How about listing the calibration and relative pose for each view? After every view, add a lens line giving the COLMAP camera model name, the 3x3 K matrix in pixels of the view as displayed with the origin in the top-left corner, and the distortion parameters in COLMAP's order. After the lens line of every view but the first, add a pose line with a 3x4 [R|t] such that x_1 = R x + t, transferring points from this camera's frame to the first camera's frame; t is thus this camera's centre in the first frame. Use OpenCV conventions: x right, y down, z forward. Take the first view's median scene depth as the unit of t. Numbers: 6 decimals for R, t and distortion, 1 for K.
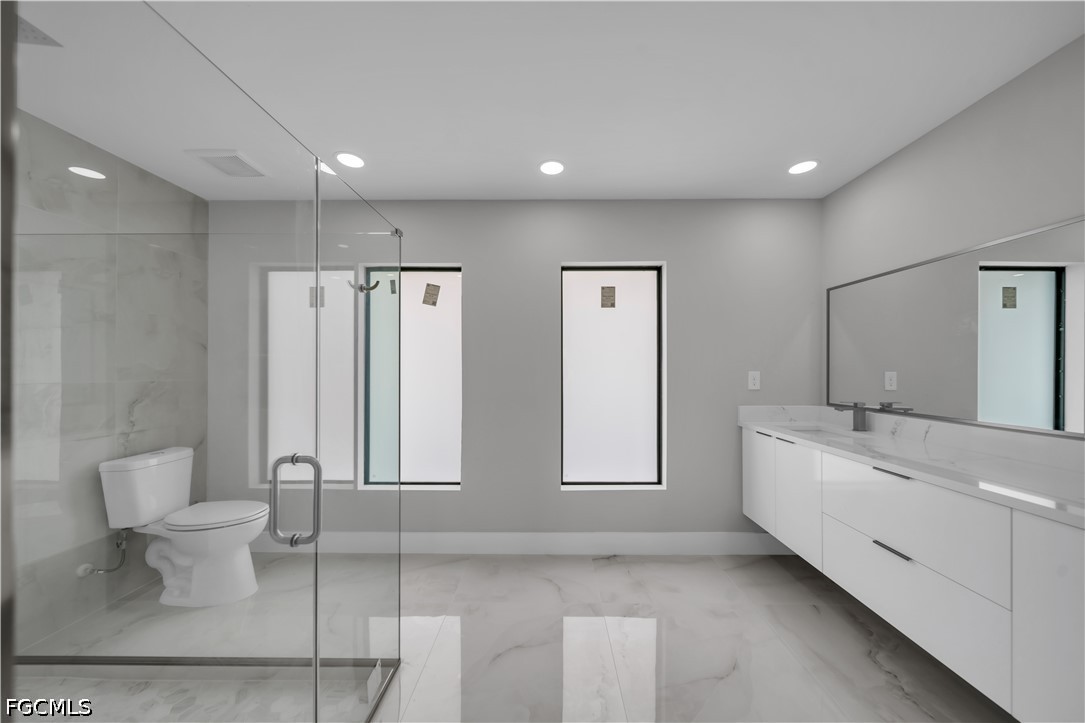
lens RADIAL K [[374.7, 0, 544.8], [0, 374.7, 366.3], [0, 0, 1]] dist [0.000024, -0.000730]
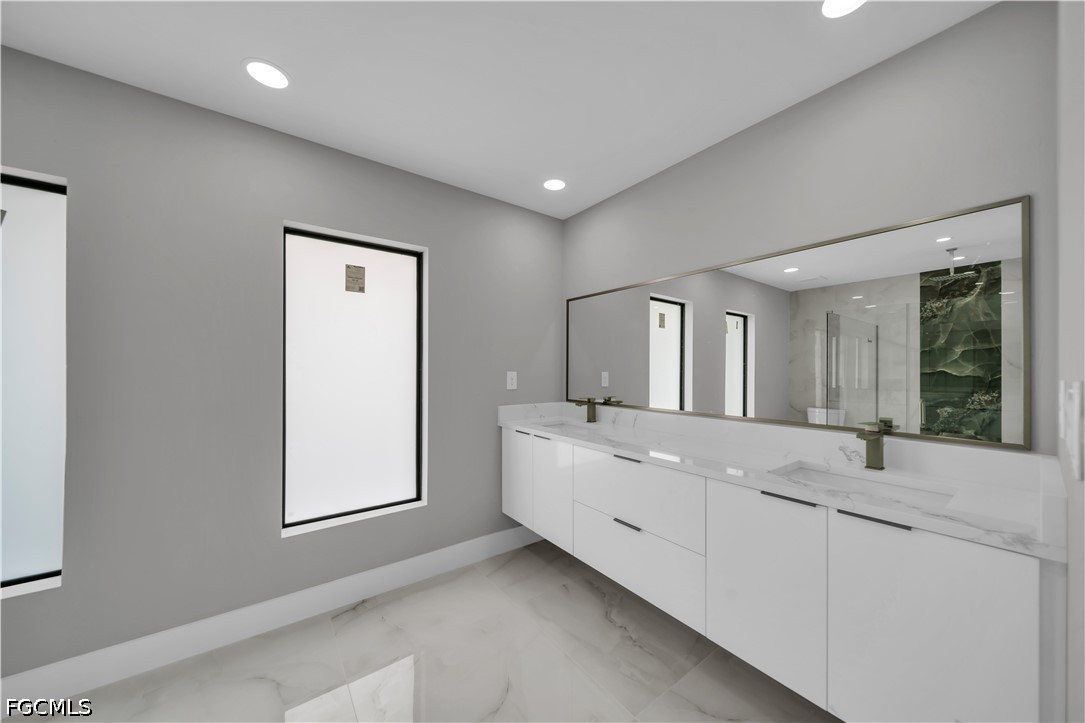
lens RADIAL K [[374.7, 0, 547.4], [0, 374.7, 368.6], [0, 0, 1]] dist [0.000024, -0.000730]
pose [[0.789565, 0.005394, 0.613643, 0.003744], [-0.009174, 0.999953, 0.003015, 0.001011], [-0.613598, -0.008011, 0.789578, 0.133685]]
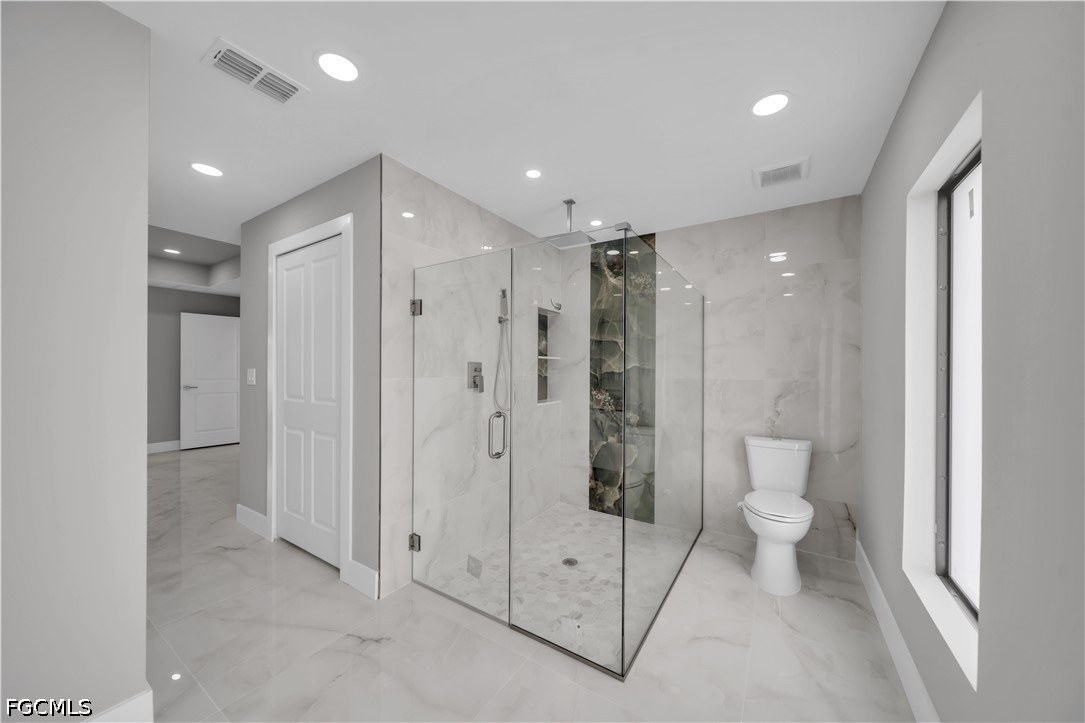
lens RADIAL K [[374.7, 0, 548.3], [0, 374.7, 364.6], [0, 0, 1]] dist [0.000024, -0.000730]
pose [[-0.521762, -0.005013, -0.853076, 0.366275], [0.003628, 0.999961, -0.008095, -0.004233], [0.853083, -0.007318, -0.521724, 0.935377]]
